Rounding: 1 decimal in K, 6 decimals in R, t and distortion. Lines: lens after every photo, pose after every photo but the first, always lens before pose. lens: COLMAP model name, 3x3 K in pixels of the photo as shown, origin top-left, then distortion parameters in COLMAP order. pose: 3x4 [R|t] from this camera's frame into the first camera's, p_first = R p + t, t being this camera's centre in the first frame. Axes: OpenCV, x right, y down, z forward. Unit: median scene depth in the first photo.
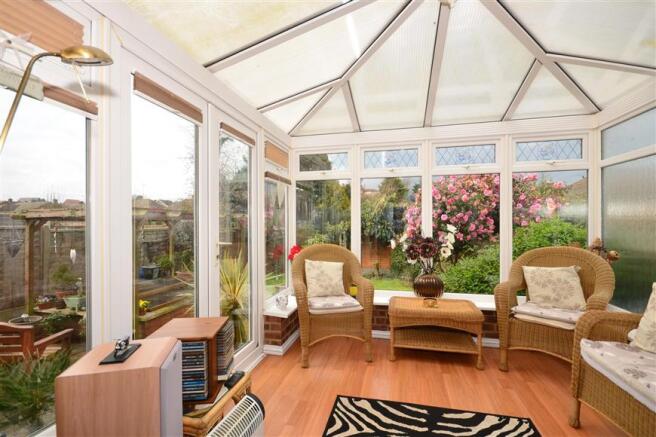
lens RADIAL K [[281.2, 0, 338.7], [0, 281.2, 223.9], [0, 0, 1]] dist [-0.002208, -0.000987]
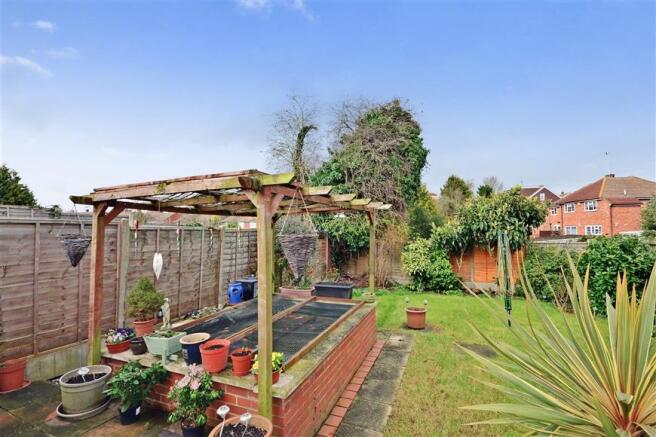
lens RADIAL K [[274.0, 0, 328.0], [0, 274.0, 218.5], [0, 0, 1]] dist [0.000977, 0.000007]
pose [[0.982099, -0.020602, -0.187234, -0.483708], [0.011086, 0.998600, -0.051731, 0.049783], [0.188038, 0.048729, 0.980952, 0.490755]]
